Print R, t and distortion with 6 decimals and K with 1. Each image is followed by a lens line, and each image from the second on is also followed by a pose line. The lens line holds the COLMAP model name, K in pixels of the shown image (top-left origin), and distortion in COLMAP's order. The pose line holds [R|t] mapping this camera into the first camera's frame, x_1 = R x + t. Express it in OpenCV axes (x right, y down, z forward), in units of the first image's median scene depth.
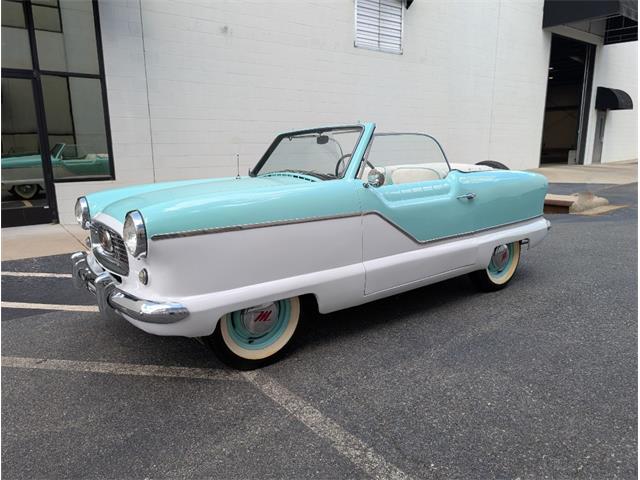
lens RADIAL K [[459.3, 0, 319.3], [0, 459.3, 252.0], [0, 0, 1]] dist [0.012247, -0.012324]
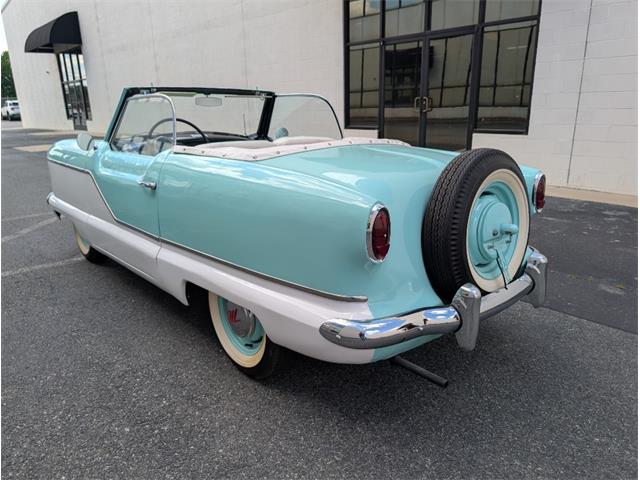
lens RADIAL K [[459.3, 0, 306.9], [0, 459.3, 235.2], [0, 0, 1]] dist [0.012247, -0.012324]
pose [[0.077883, 0.279245, -0.957056, 1.085051], [-0.198163, 0.945154, 0.259646, -0.289230], [0.977070, 0.169431, 0.128948, 1.195512]]
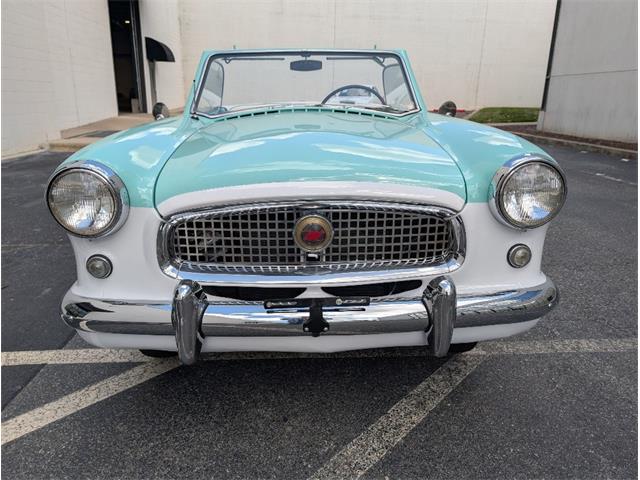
lens RADIAL K [[459.3, 0, 323.2], [0, 459.3, 243.4], [0, 0, 1]] dist [0.012247, -0.012324]
pose [[0.556767, -0.226381, 0.799226, -0.713298], [0.158800, 0.973410, 0.165093, -0.078714], [-0.815348, 0.034999, 0.577912, 0.568365]]
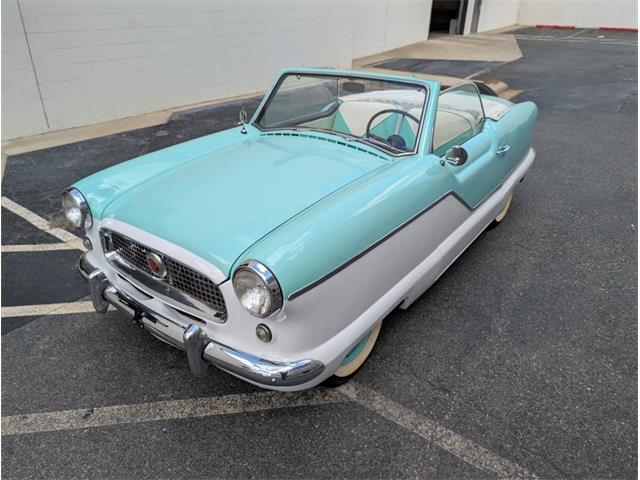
lens RADIAL K [[459.3, 0, 315.4], [0, 459.3, 241.6], [0, 0, 1]] dist [0.012247, -0.012324]
pose [[0.962045, -0.108890, 0.250223, -0.321468], [0.040333, 0.963606, 0.264266, -0.209903], [-0.269893, -0.244143, 0.931425, 0.173917]]
